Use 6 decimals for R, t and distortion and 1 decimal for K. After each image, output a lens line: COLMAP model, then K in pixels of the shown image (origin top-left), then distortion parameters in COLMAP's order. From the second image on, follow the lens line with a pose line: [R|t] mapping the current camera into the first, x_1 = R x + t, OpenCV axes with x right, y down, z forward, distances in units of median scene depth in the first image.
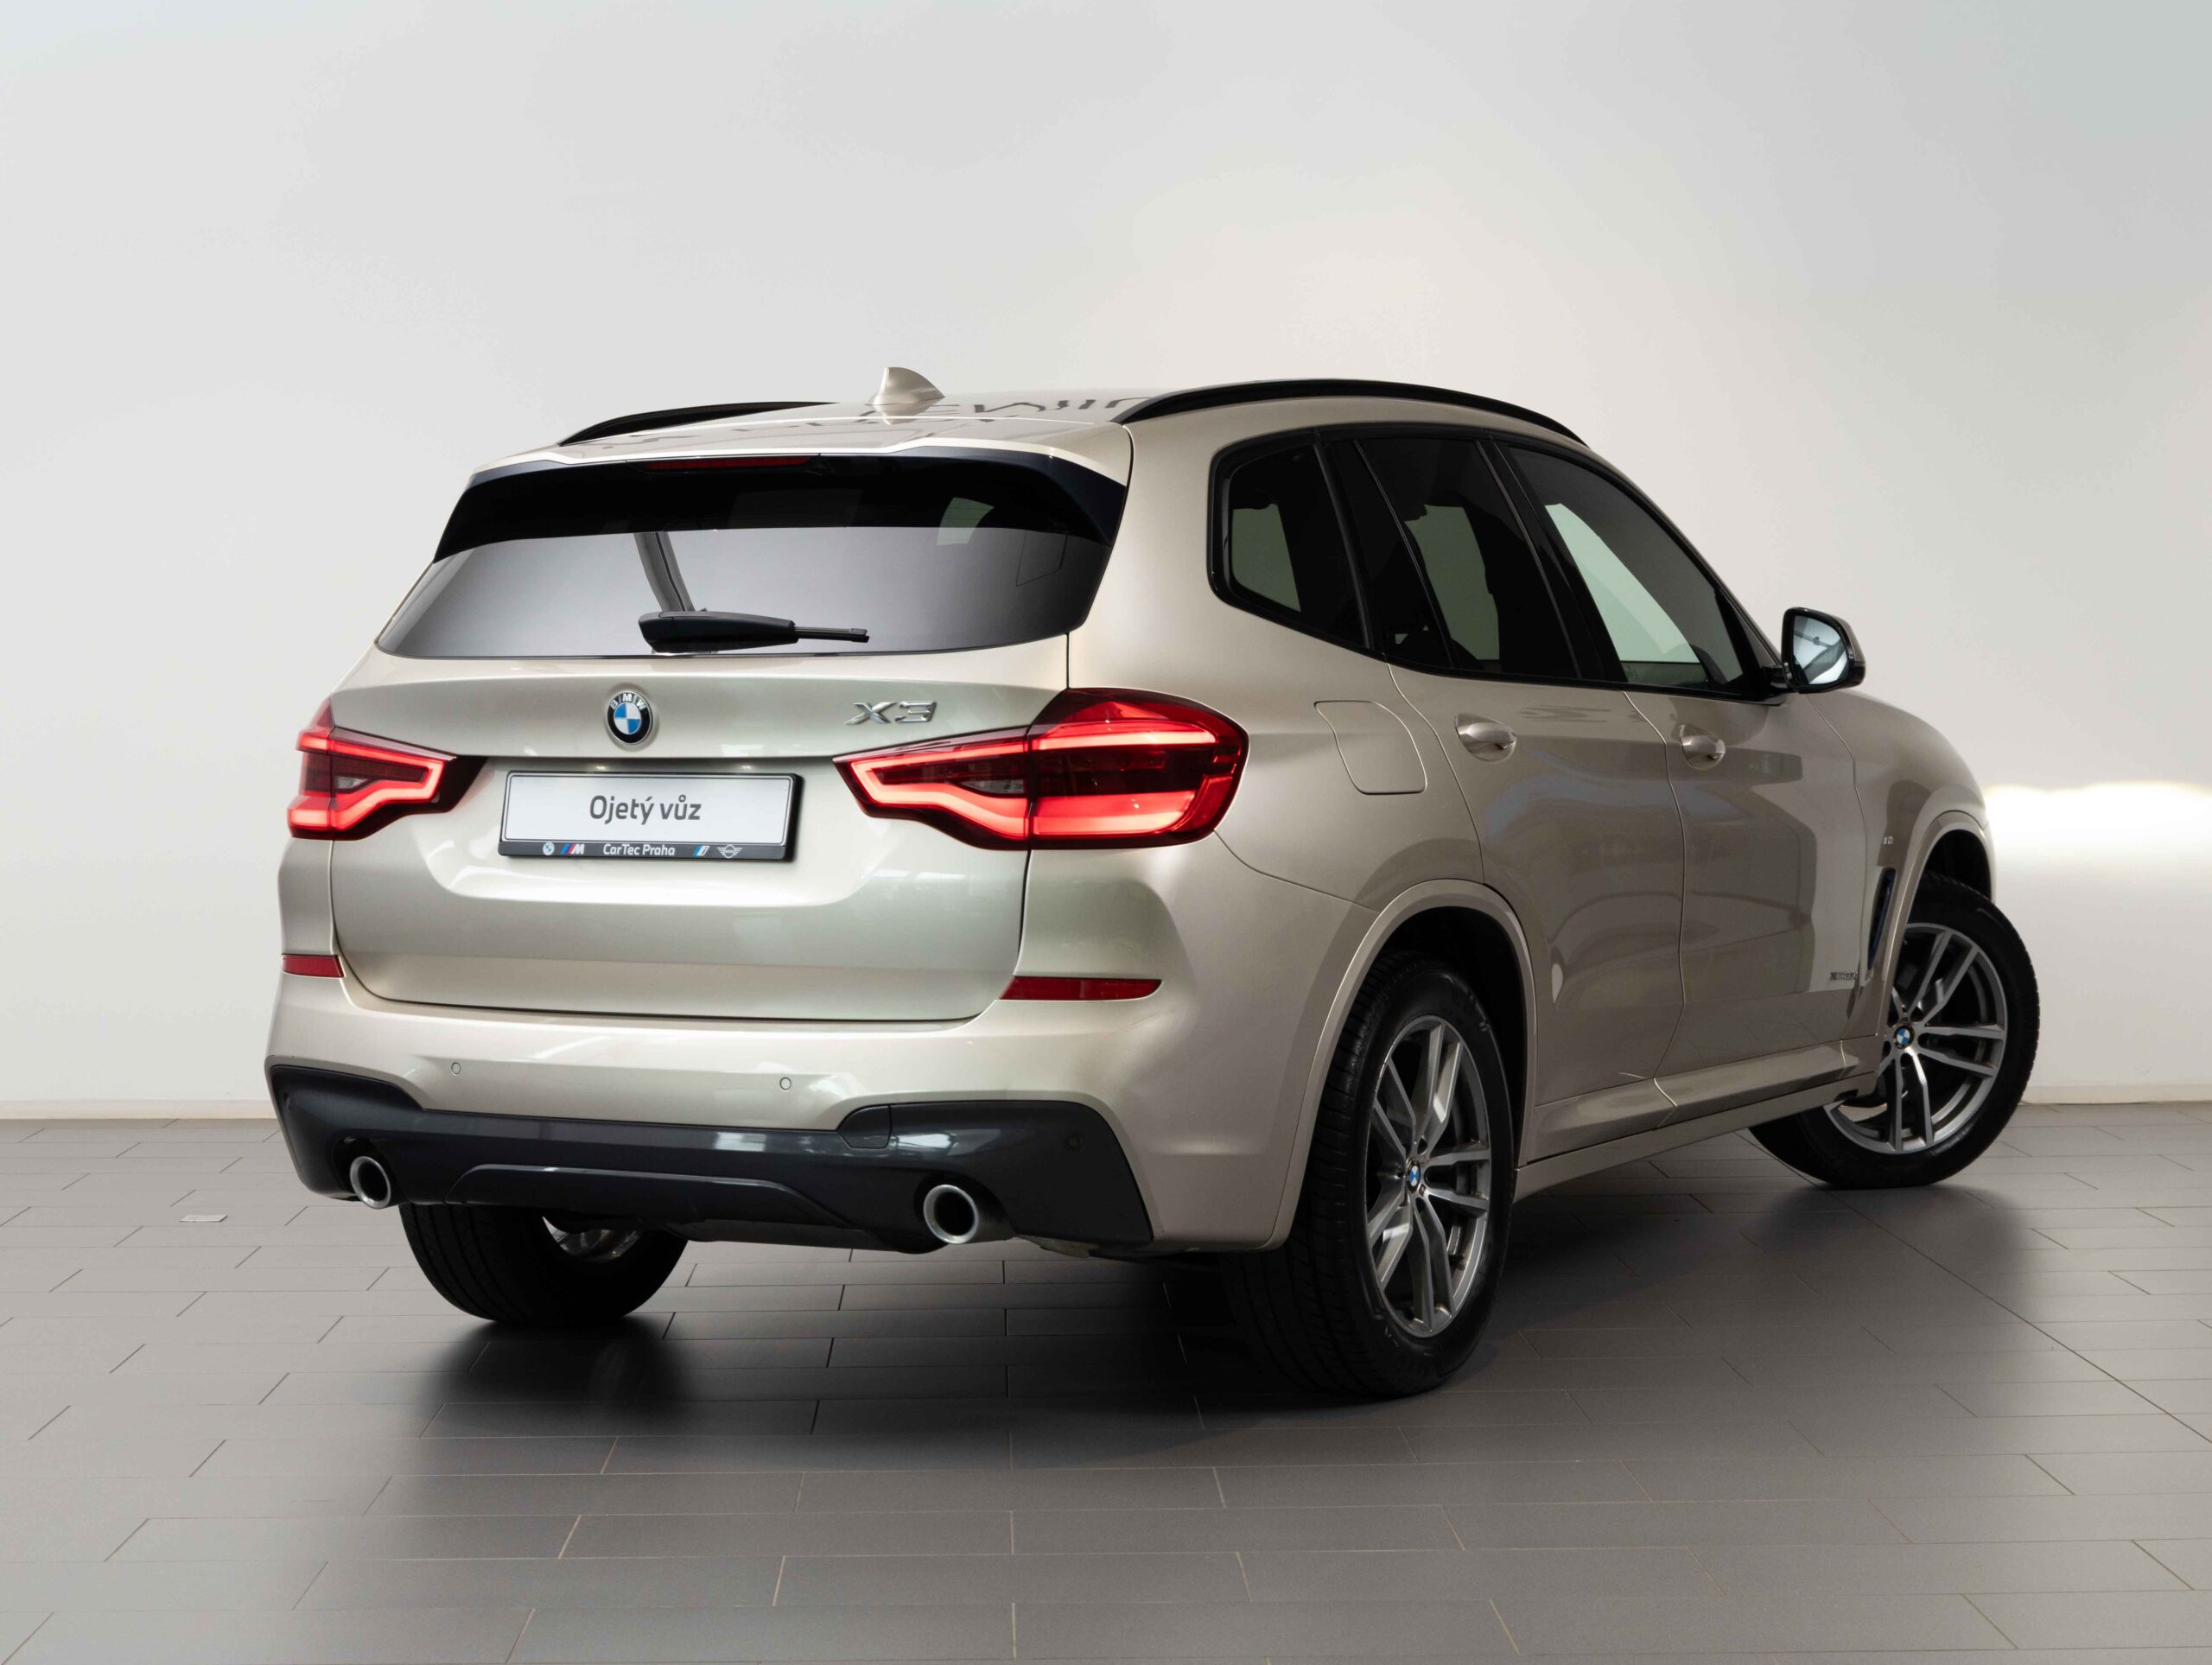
lens RADIAL K [[4049.3, 0, 1106.0], [0, 4049.3, 832.5], [0, 0, 1]] dist [0.382970, 0.007318]
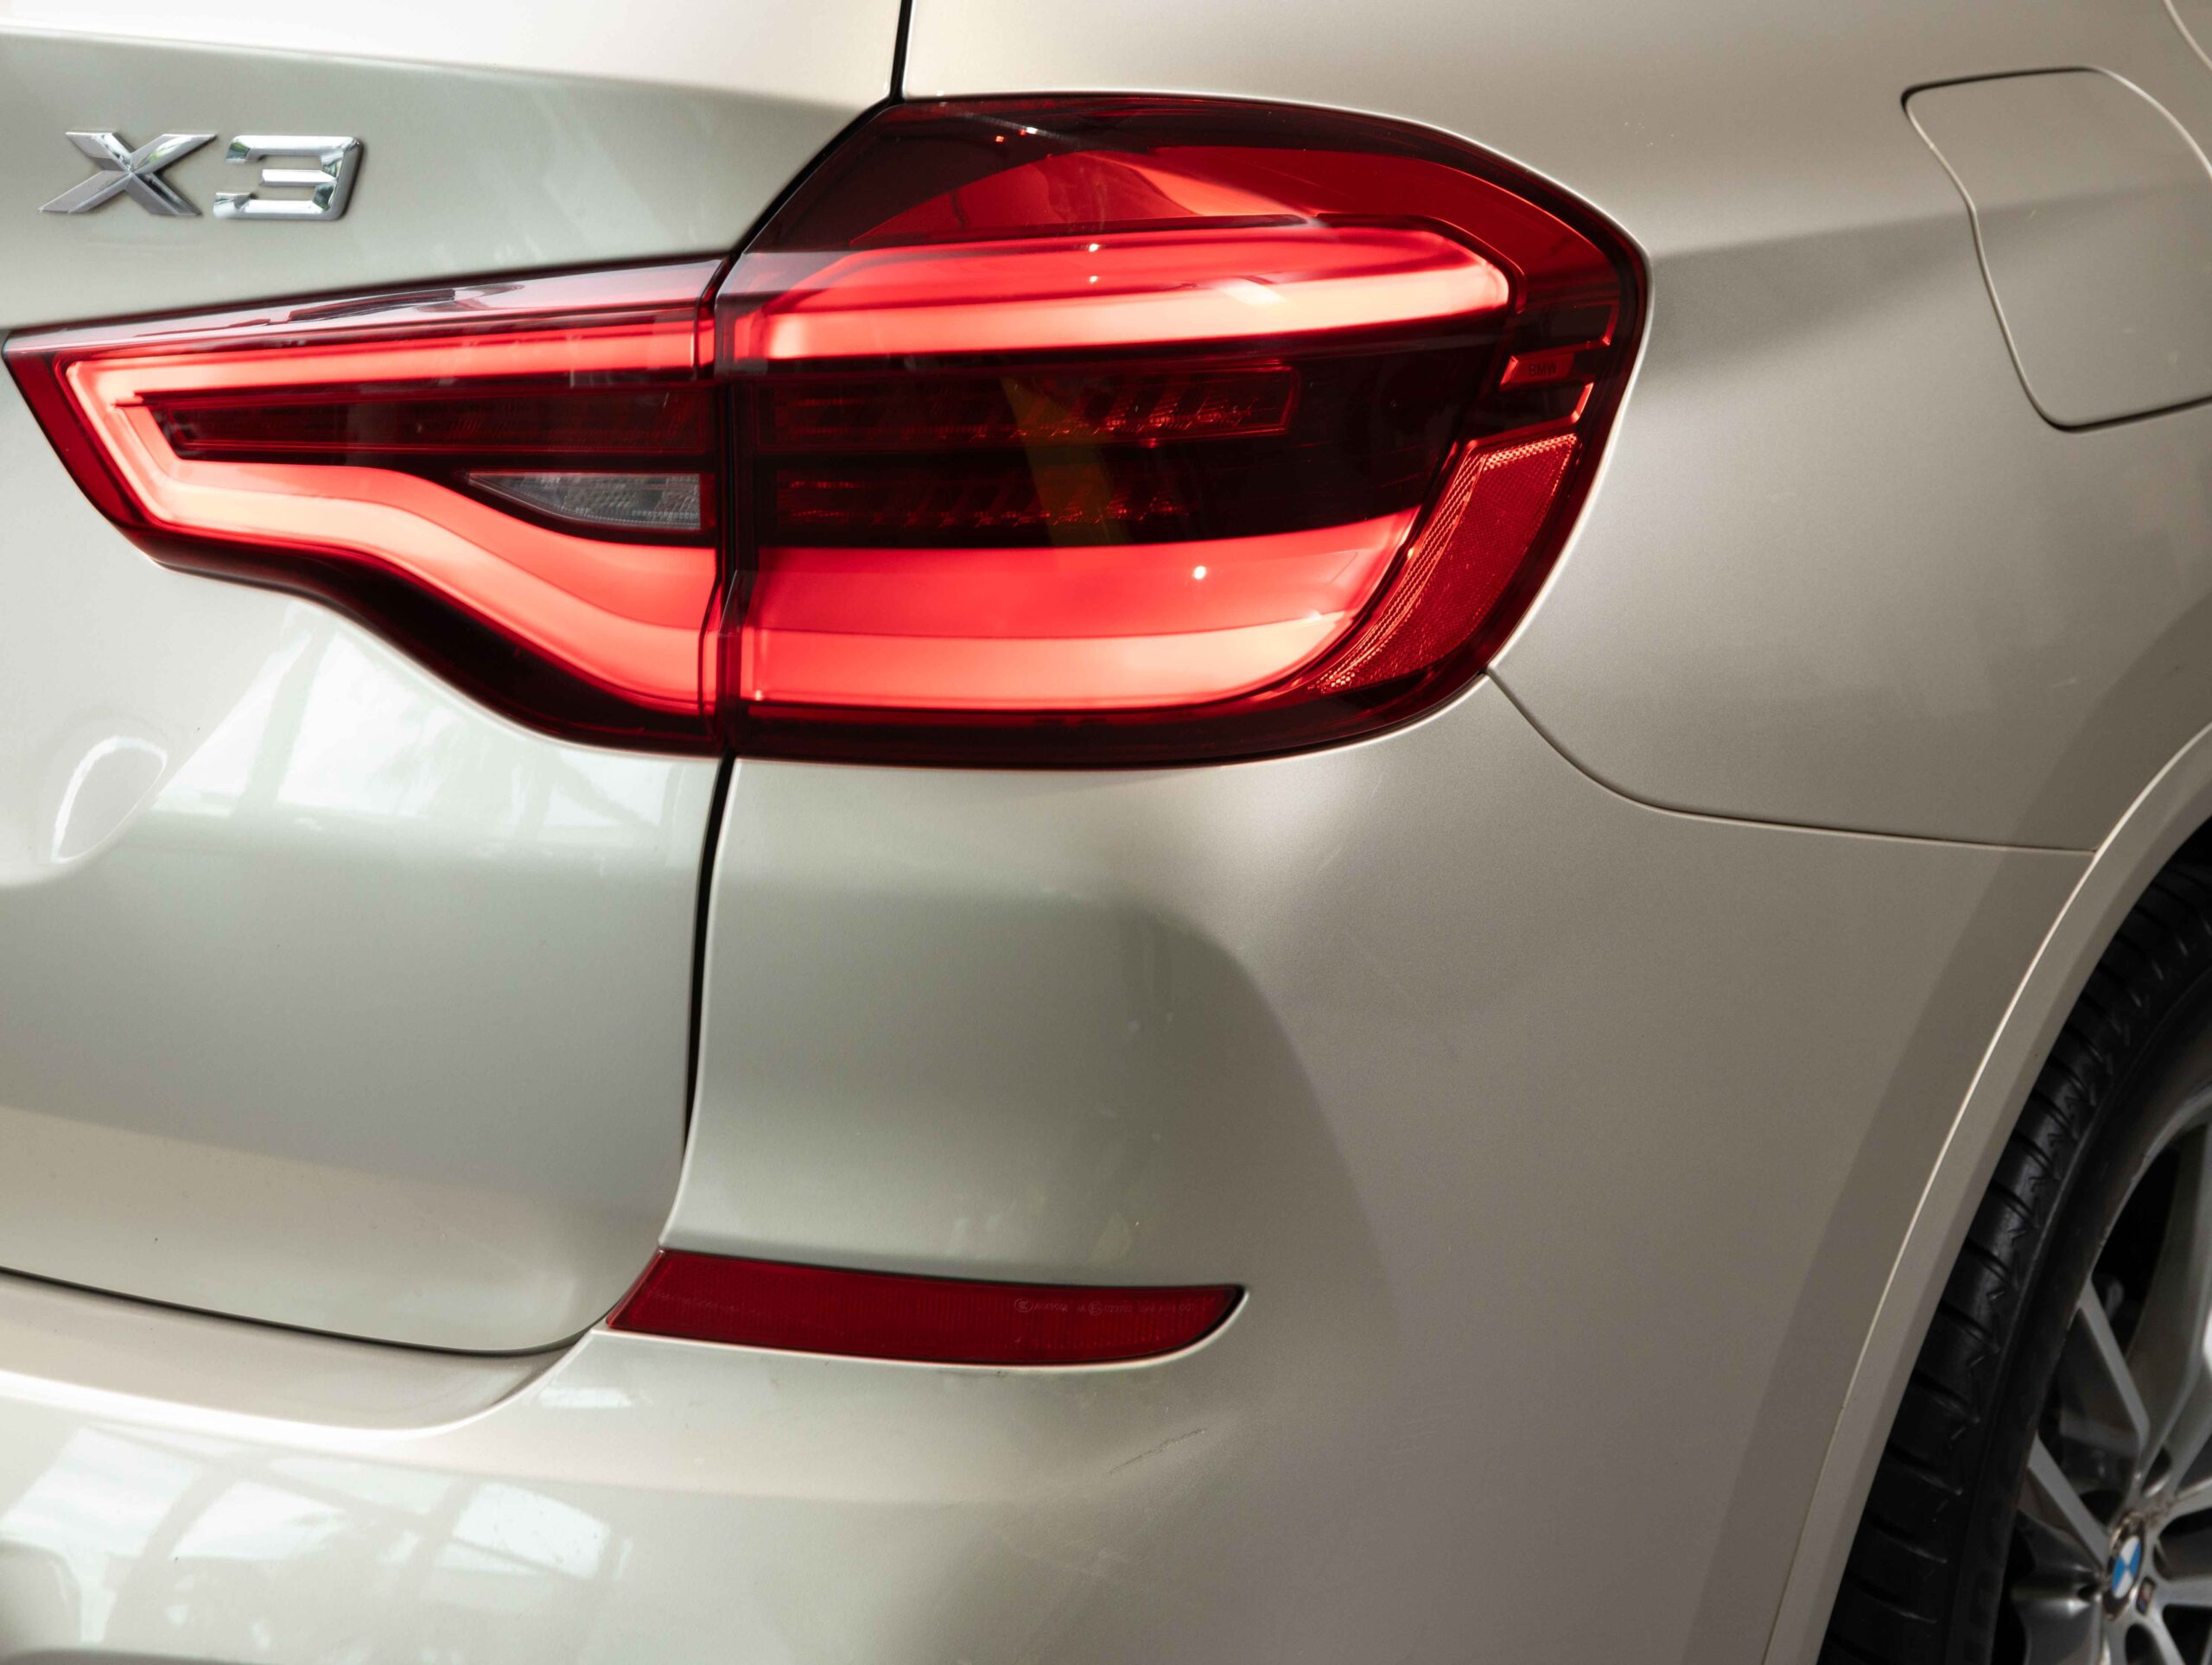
lens RADIAL K [[4550.9, 0, 1106.0], [0, 4550.9, 832.5], [0, 0, 1]] dist [-0.032557, -0.094449]
pose [[0.994247, 0.041770, -0.098631, 0.030669], [-0.020798, 0.978588, 0.204775, -0.046954], [0.105073, -0.201545, 0.973827, 0.704520]]
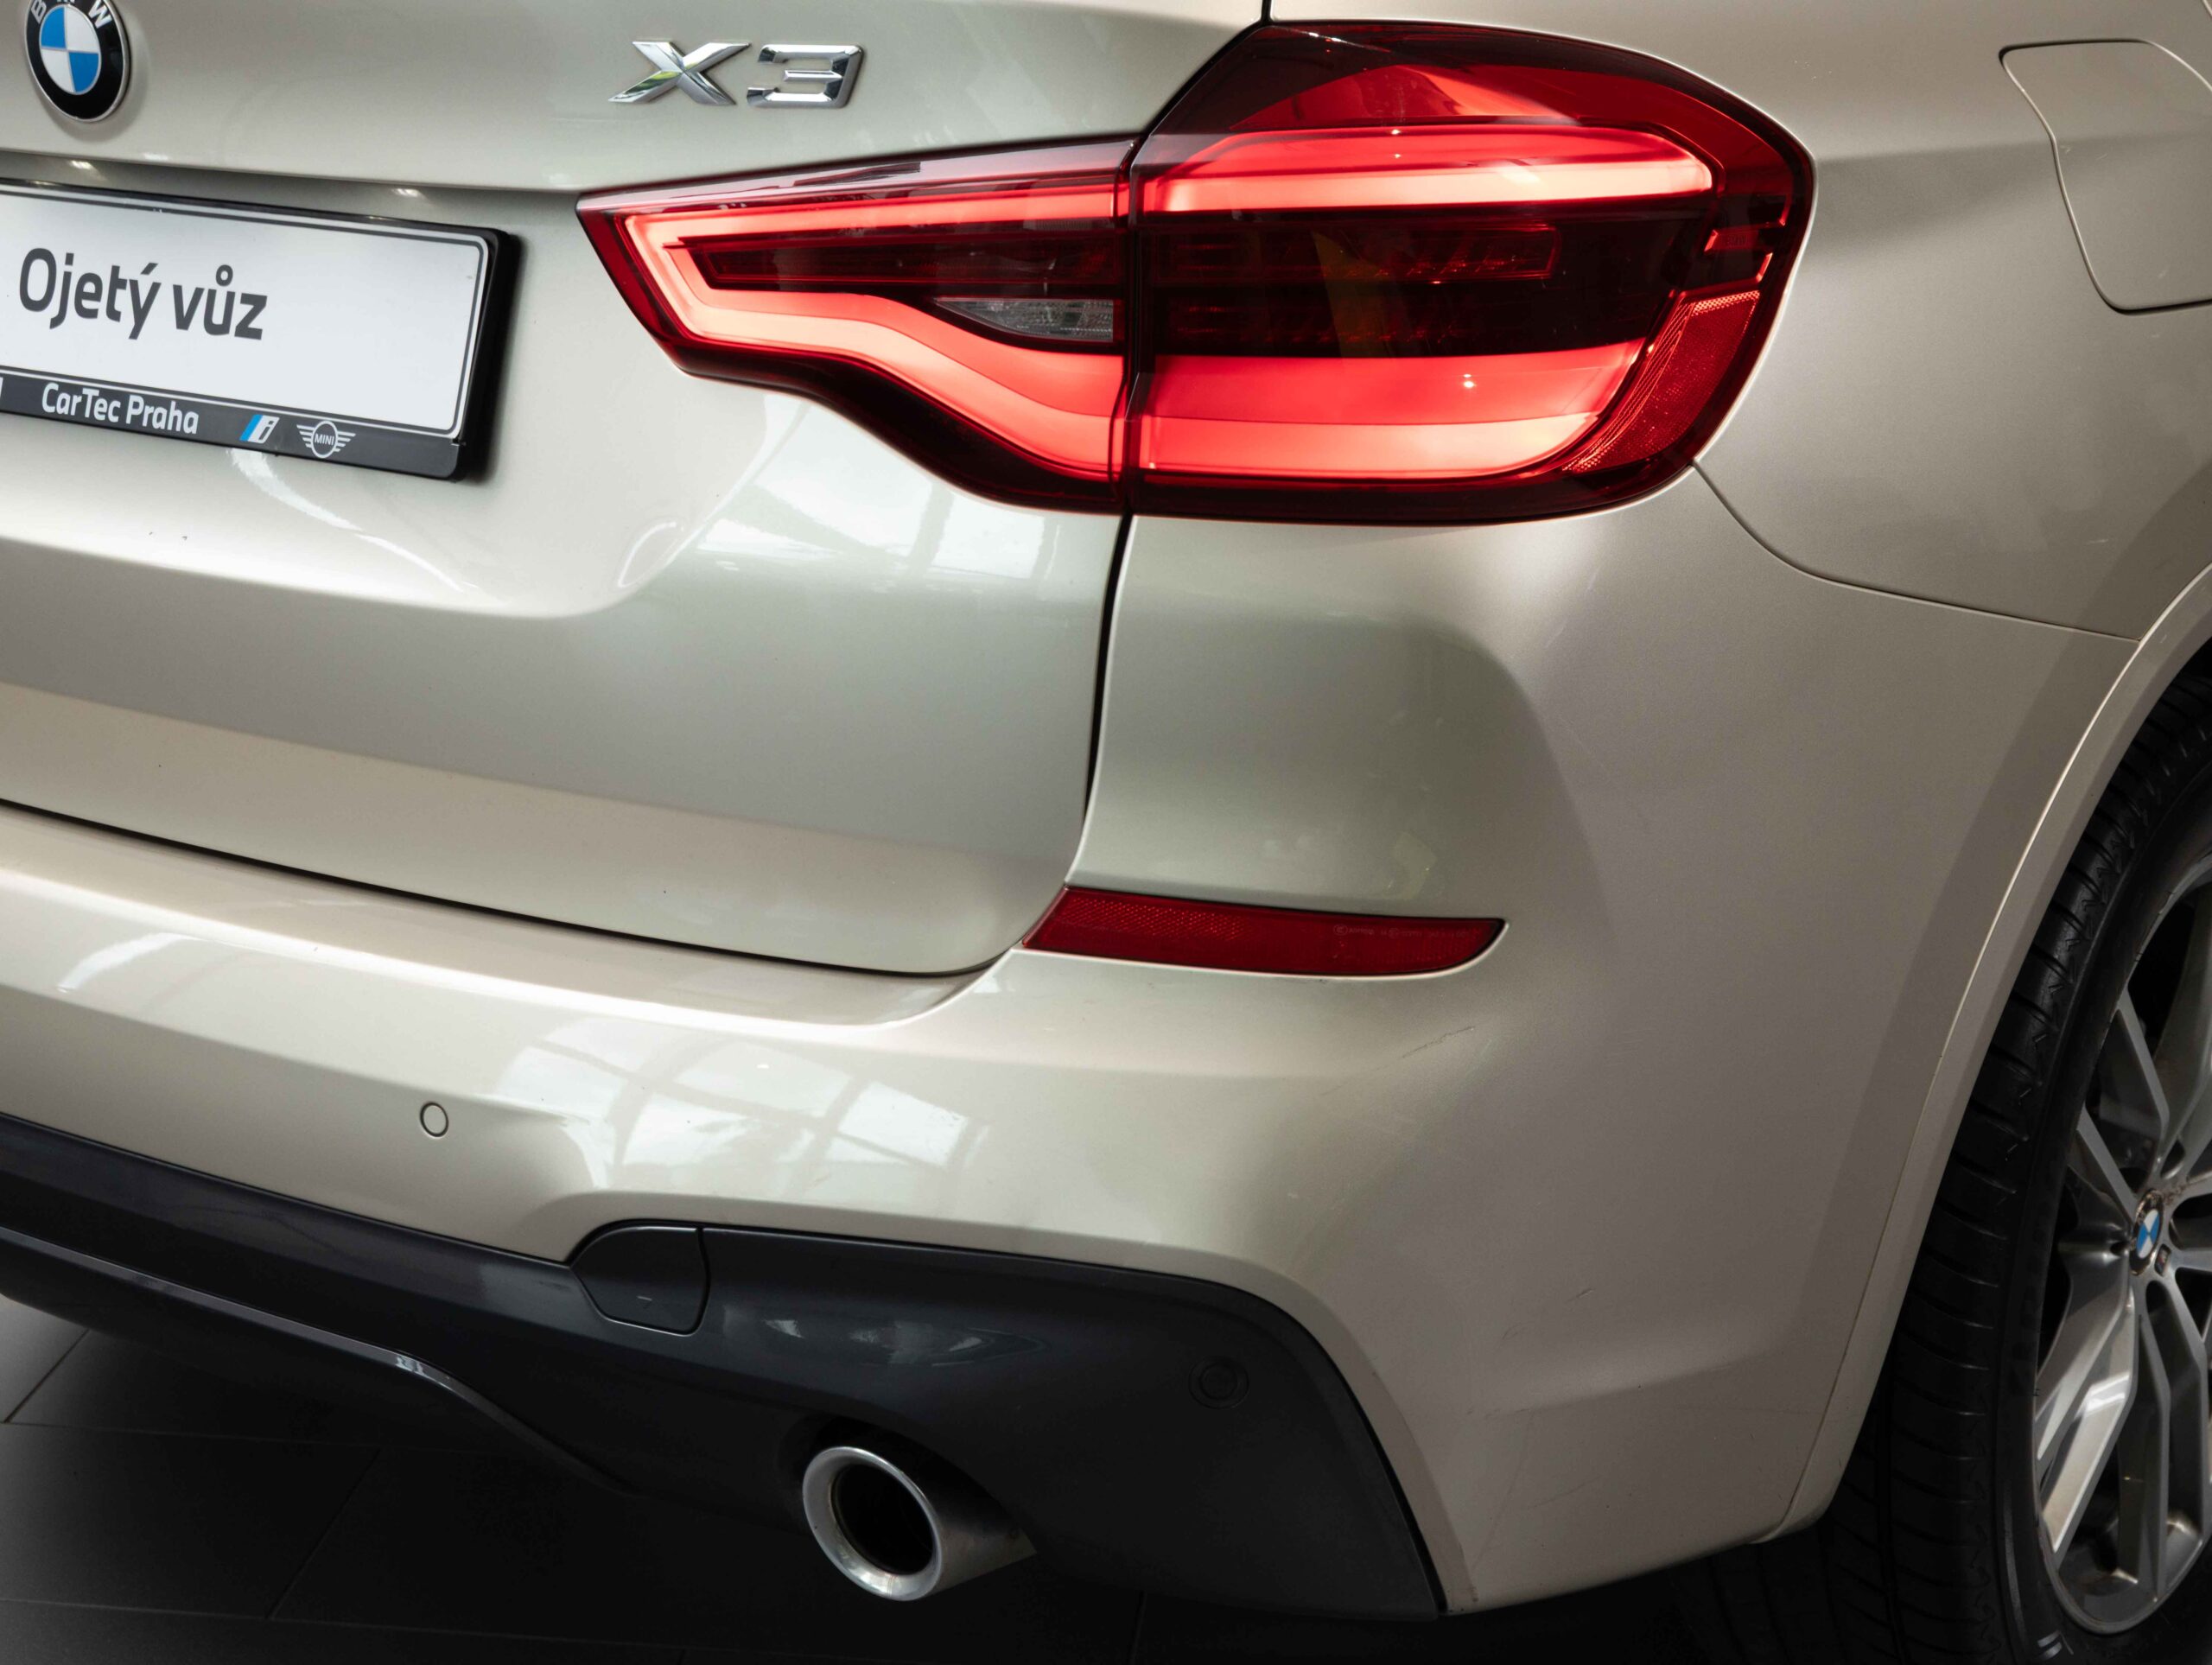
lens RADIAL K [[4170.5, 0, 1106.0], [0, 4170.5, 832.5], [0, 0, 1]] dist [-0.032970, -0.200369]
pose [[0.991883, 0.058382, -0.112959, 0.018762], [-0.034166, 0.978062, 0.205493, -0.038777], [0.122478, -0.199965, 0.972118, 0.639851]]
